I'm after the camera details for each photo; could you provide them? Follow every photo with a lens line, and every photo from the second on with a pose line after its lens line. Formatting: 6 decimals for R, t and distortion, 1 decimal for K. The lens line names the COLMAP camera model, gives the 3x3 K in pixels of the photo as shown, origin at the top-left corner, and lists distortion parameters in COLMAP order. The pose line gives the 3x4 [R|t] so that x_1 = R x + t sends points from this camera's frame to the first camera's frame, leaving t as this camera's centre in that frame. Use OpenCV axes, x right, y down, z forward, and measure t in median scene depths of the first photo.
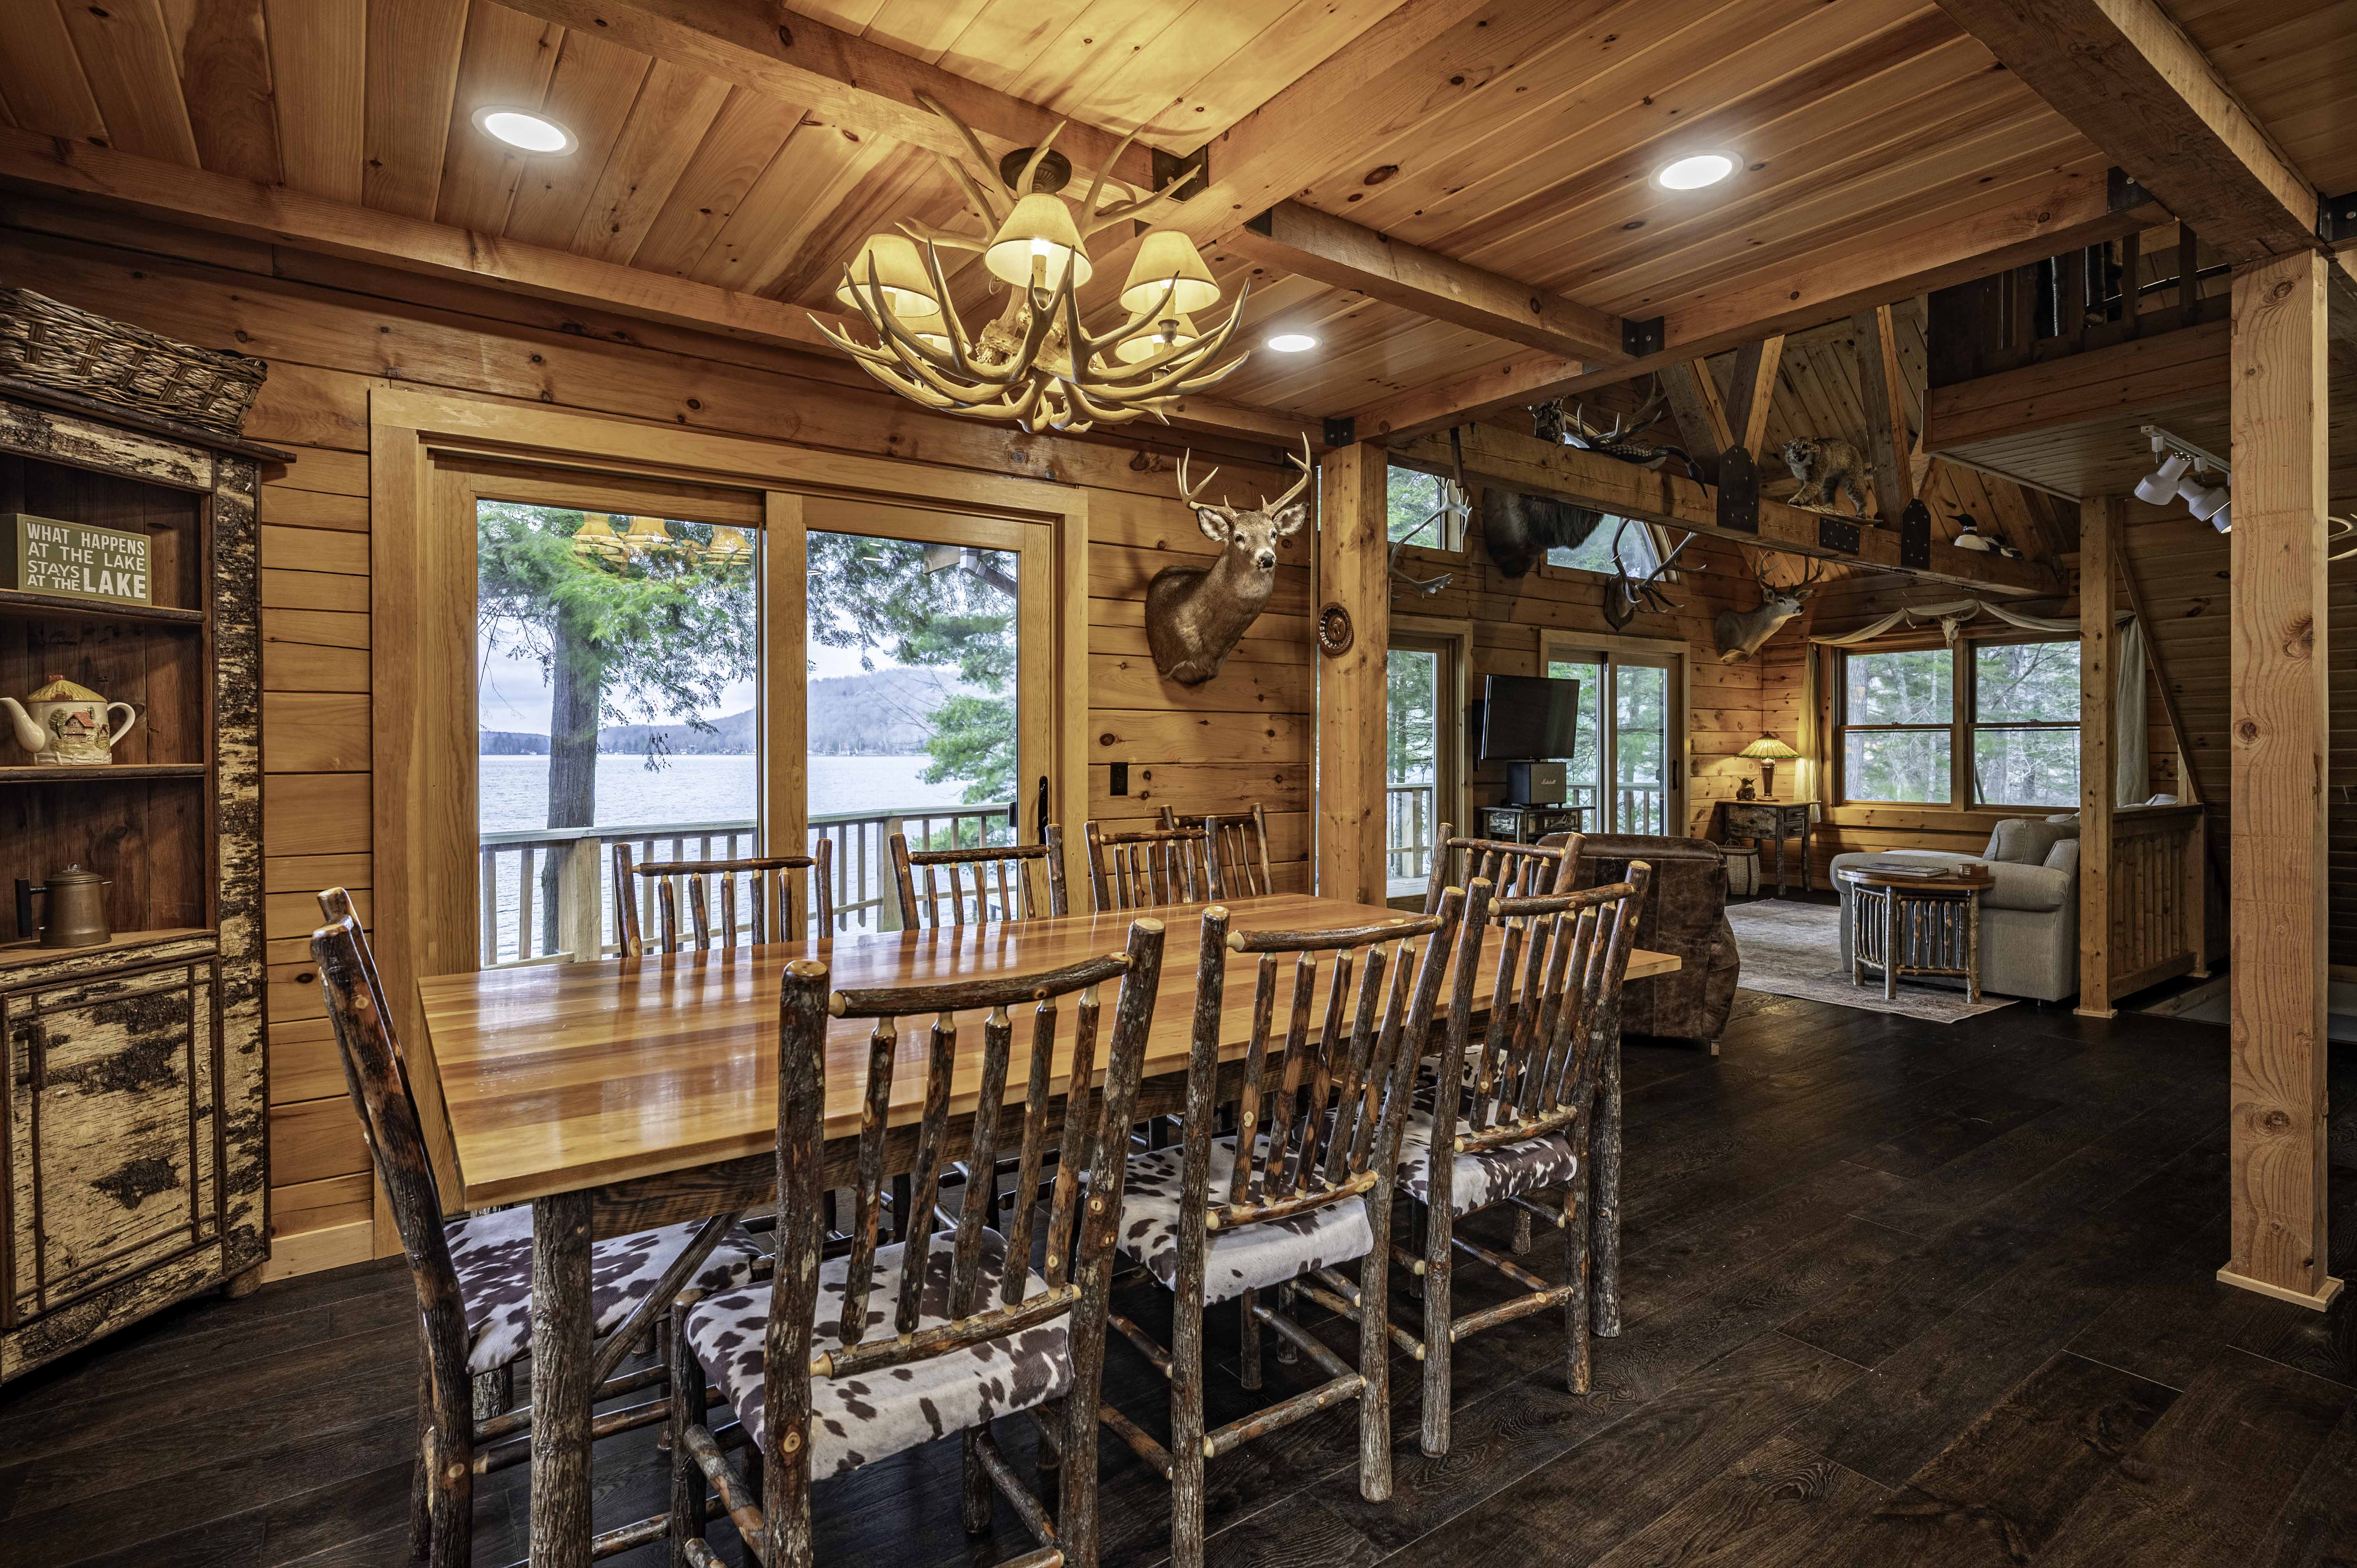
lens RADIAL K [[1150.4, 0, 1185.9], [0, 1150.4, 747.6], [0, 0, 1]] dist [0.000809, 0.001899]
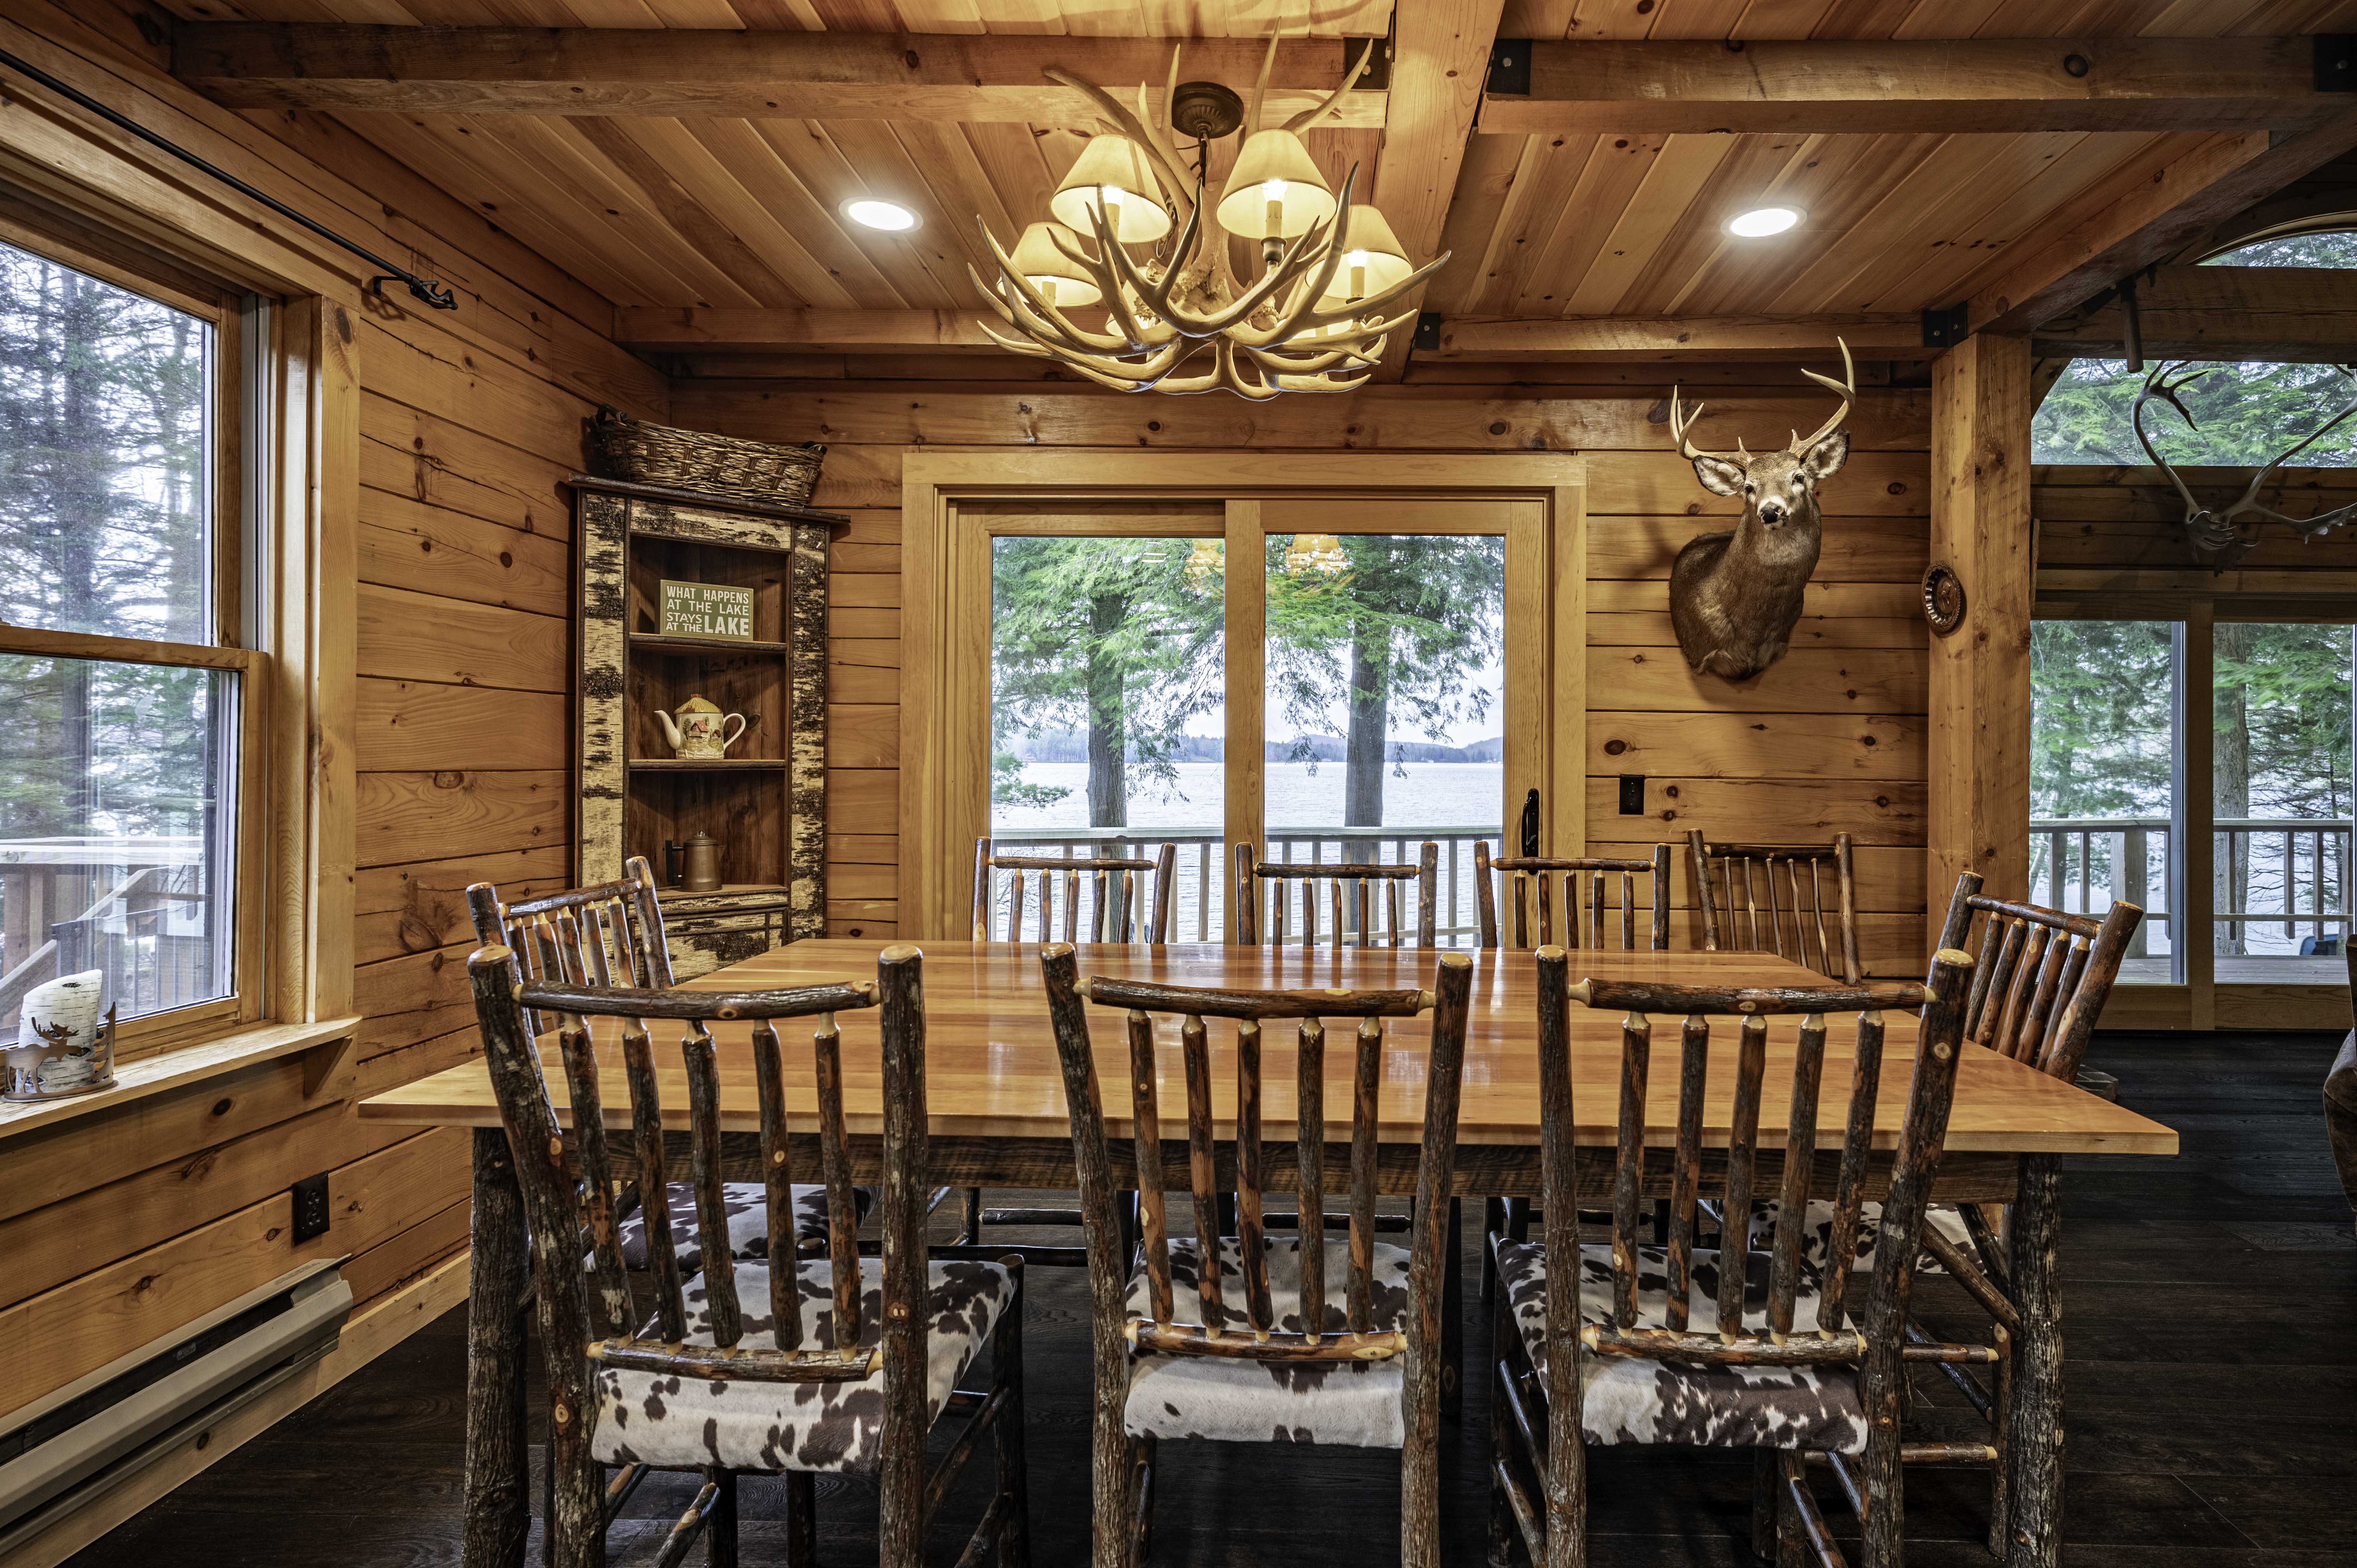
lens RADIAL K [[1180.6, 0, 1280.4], [0, 1180.6, 745.3], [0, 0, 1]] dist [-0.000062, 0.001443]
pose [[0.804353, 0.004388, -0.594136, 0.362211], [-0.011293, 0.999905, -0.007904, 0.001593], [0.594044, 0.013067, 0.804326, 0.234331]]
